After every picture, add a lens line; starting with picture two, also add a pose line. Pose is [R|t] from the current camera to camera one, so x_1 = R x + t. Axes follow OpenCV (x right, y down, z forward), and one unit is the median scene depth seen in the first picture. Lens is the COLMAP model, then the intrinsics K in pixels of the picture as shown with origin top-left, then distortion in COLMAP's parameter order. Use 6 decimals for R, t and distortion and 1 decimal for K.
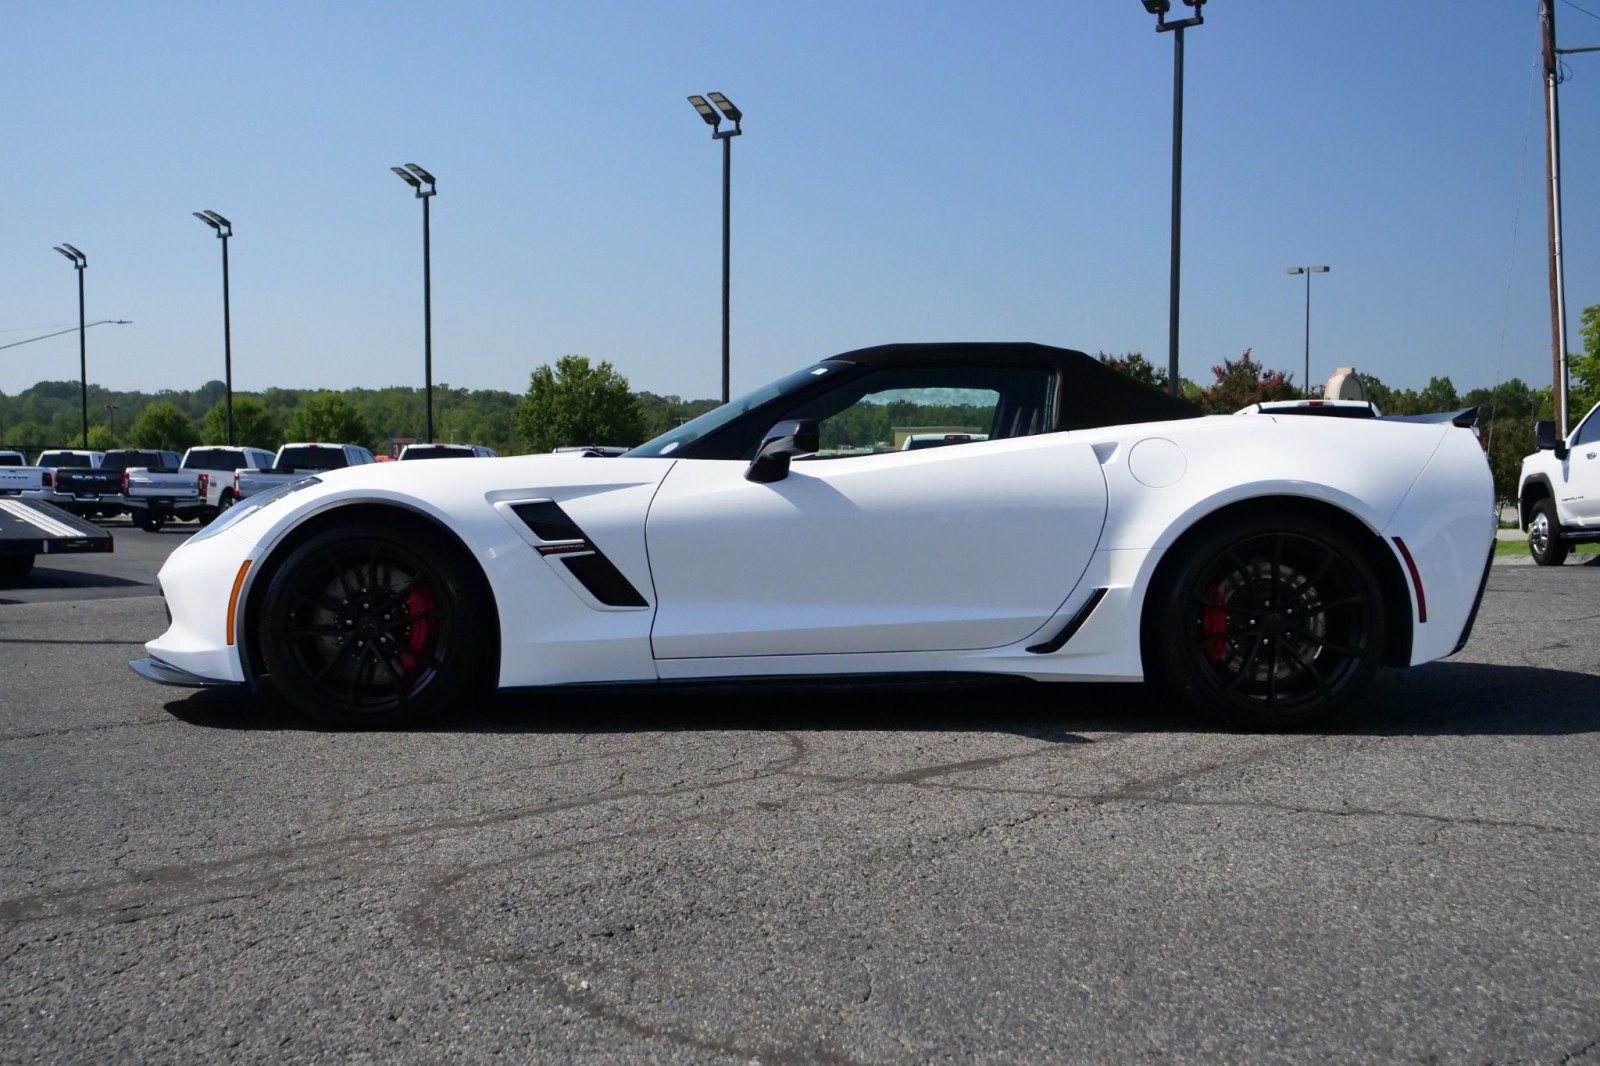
lens RADIAL K [[1794.6, 0, 838.7], [0, 1794.6, 498.1], [0, 0, 1]] dist [0.013247, 0.009049]
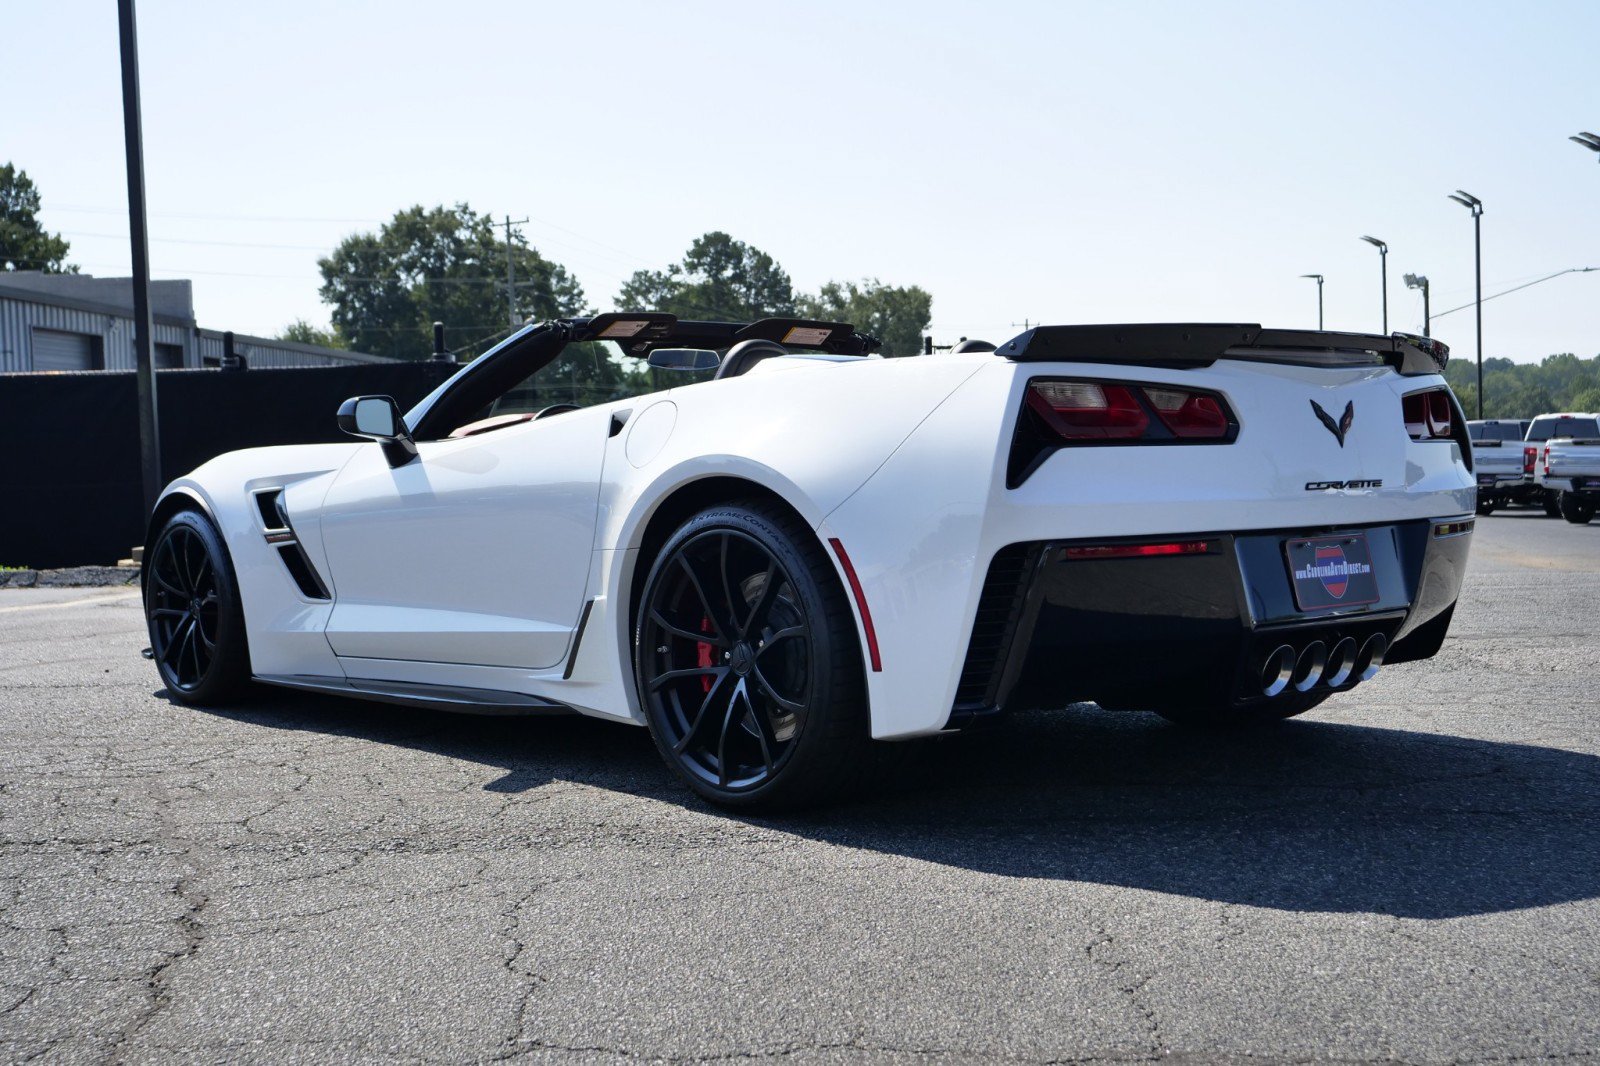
lens RADIAL K [[2092.3, 0, 800.0], [0, 2092.3, 533.0], [0, 0, 1]] dist [0.007568, -0.010419]
pose [[0.607015, 0.015325, -0.794543, 0.942751], [0.007520, 0.999659, 0.025026, -0.001330], [0.794655, -0.021166, 0.606692, 0.524007]]
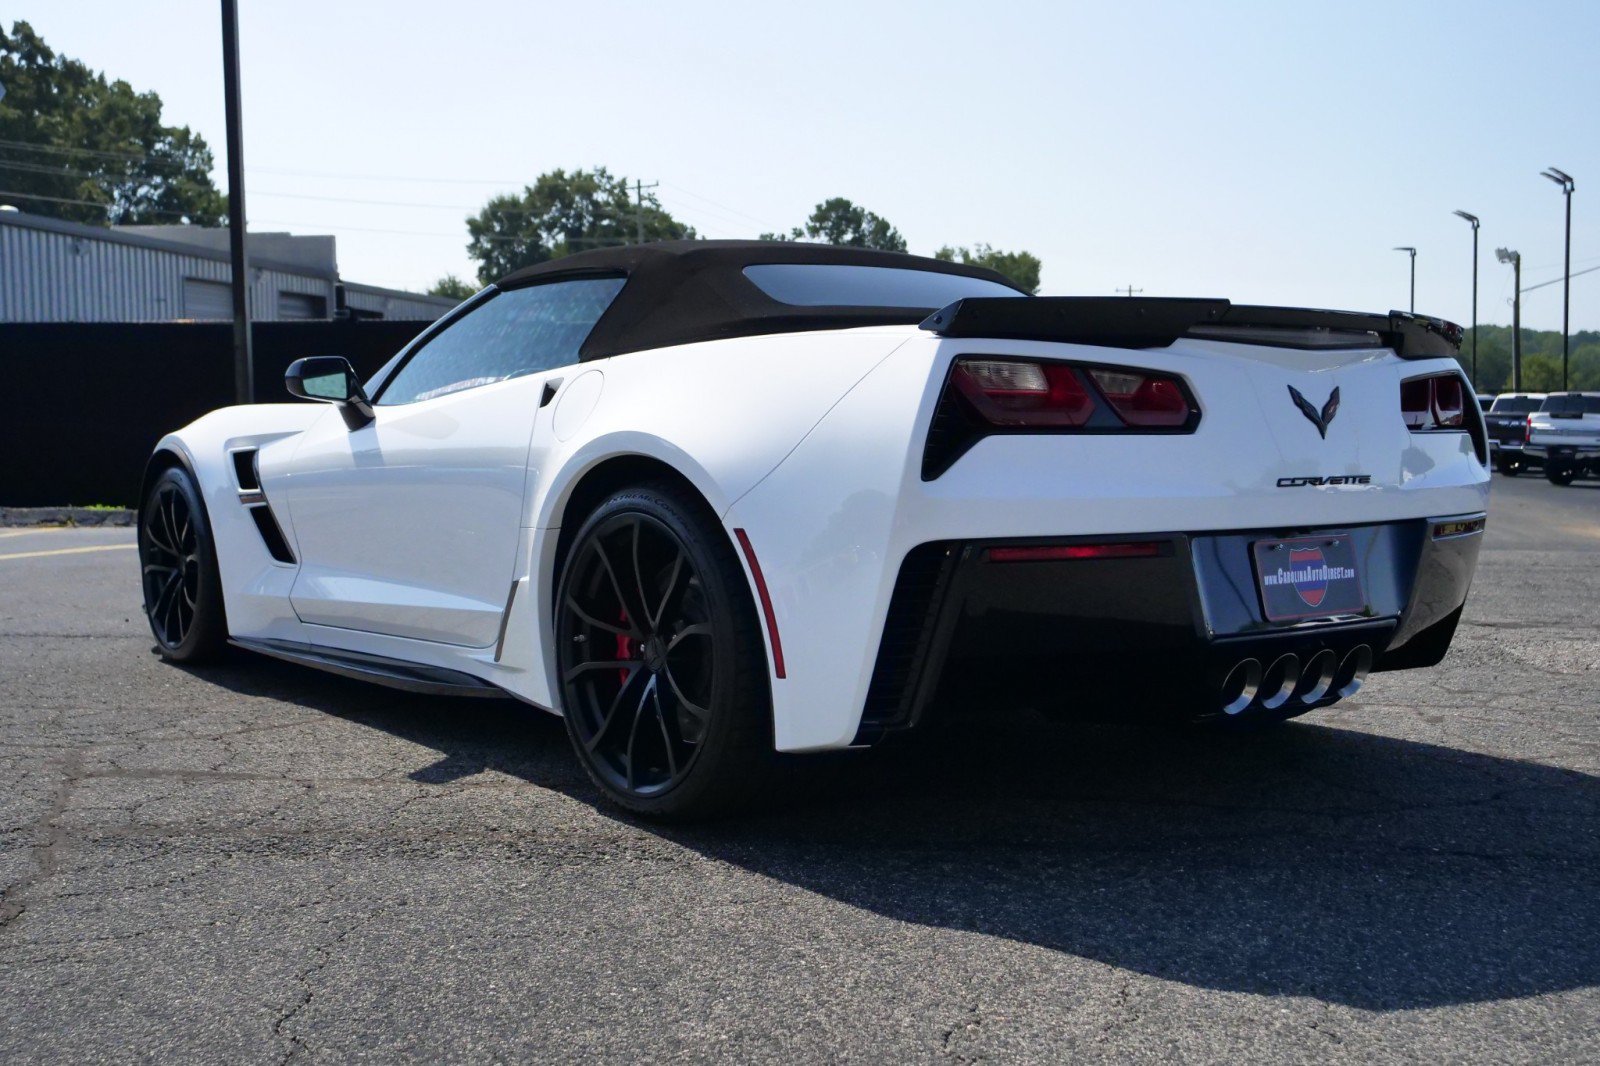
lens RADIAL K [[1924.0, 0, 800.0], [0, 1924.0, 533.0], [0, 0, 1]] dist [-0.010005, 0.007135]
pose [[0.549887, 0.053387, -0.833531, 0.879589], [-0.014909, 0.998424, 0.054112, -0.013937], [0.835106, -0.017329, 0.549816, 0.672063]]
